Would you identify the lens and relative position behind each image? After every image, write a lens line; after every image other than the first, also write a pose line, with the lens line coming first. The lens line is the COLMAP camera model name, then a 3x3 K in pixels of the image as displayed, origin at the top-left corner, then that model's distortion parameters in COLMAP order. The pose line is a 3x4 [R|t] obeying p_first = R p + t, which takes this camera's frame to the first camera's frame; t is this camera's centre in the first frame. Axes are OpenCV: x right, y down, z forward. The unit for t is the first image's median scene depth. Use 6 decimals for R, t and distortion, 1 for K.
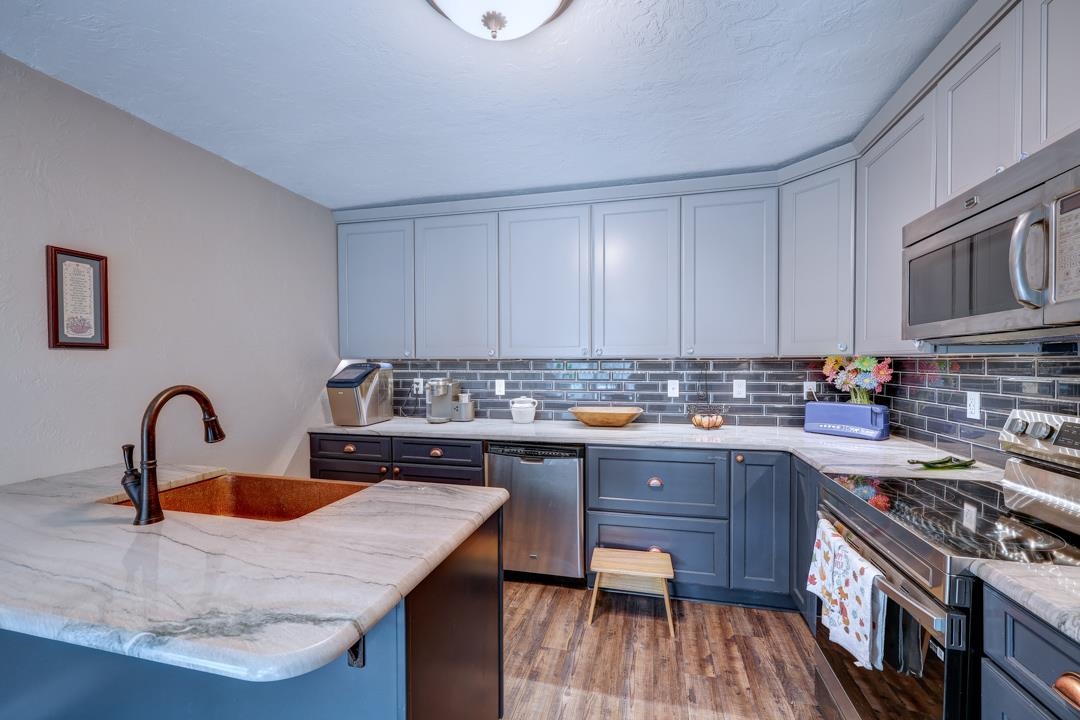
lens RADIAL K [[434.4, 0, 544.7], [0, 434.4, 370.7], [0, 0, 1]] dist [-0.002392, 0.000073]
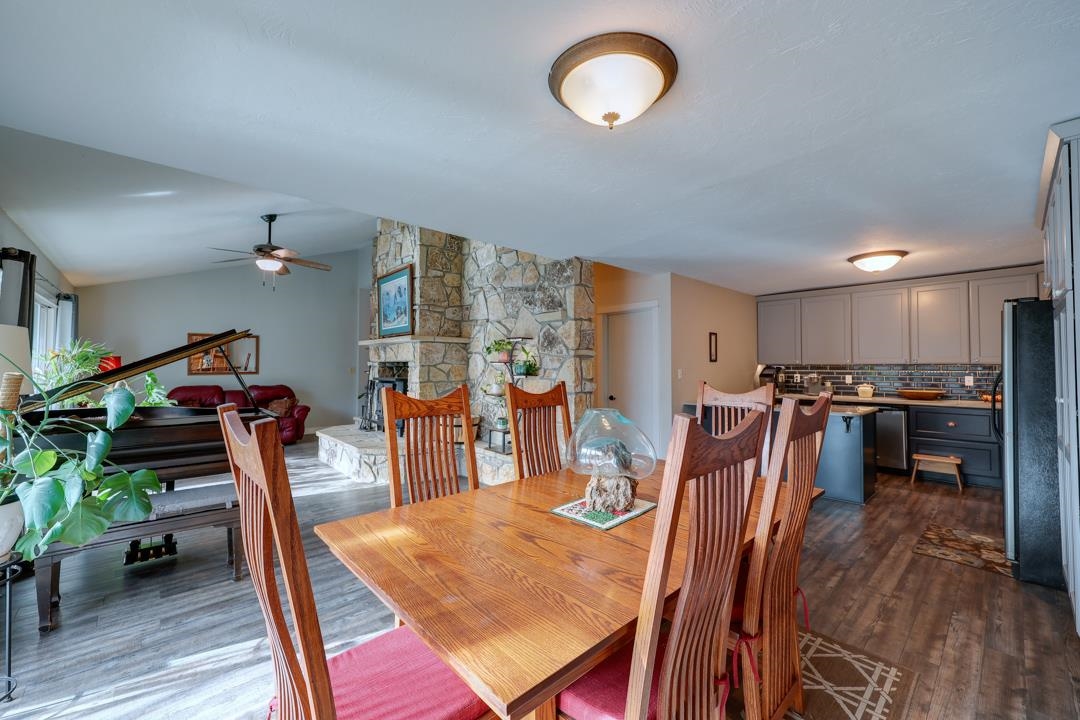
lens RADIAL K [[434.4, 0, 540.5], [0, 434.4, 363.8], [0, 0, 1]] dist [-0.002392, 0.000073]
pose [[0.829892, -0.007839, -0.557869, -0.186866], [-0.001493, 0.999867, -0.016270, 0.003612], [0.557922, 0.014335, 0.829770, -1.555250]]
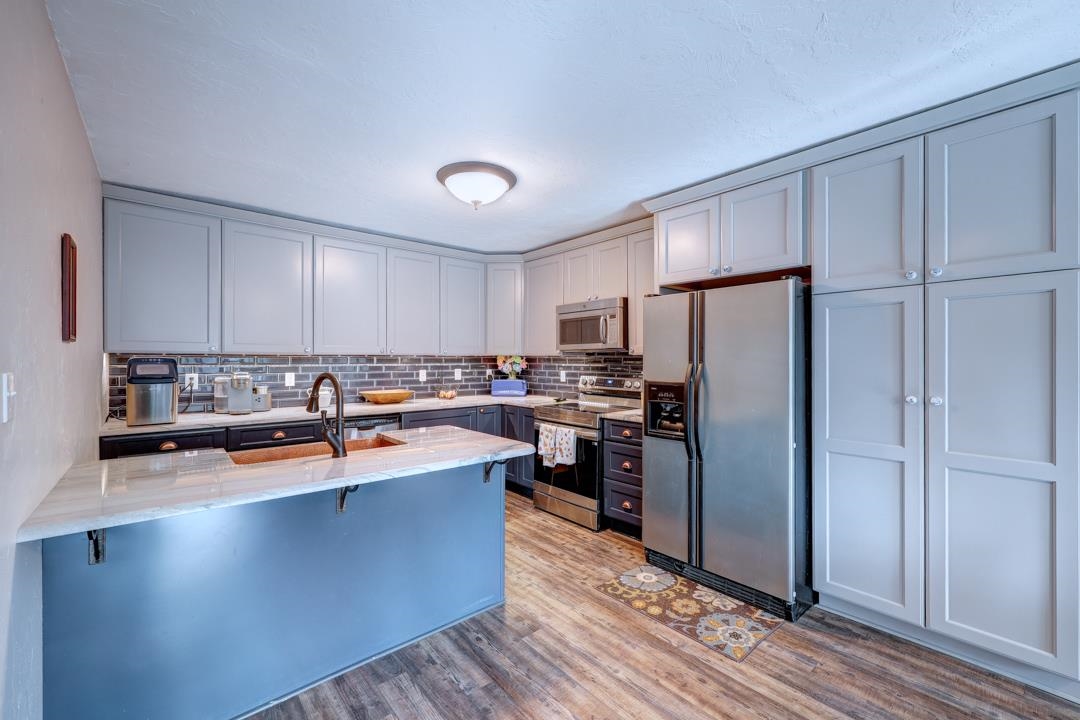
lens RADIAL K [[434.4, 0, 537.7], [0, 434.4, 361.4], [0, 0, 1]] dist [-0.002392, 0.000073]
pose [[0.582152, -0.001772, 0.813078, -0.745694], [0.009800, 0.999940, -0.004838, 0.003161], [-0.813021, 0.010784, 0.582135, -0.221503]]
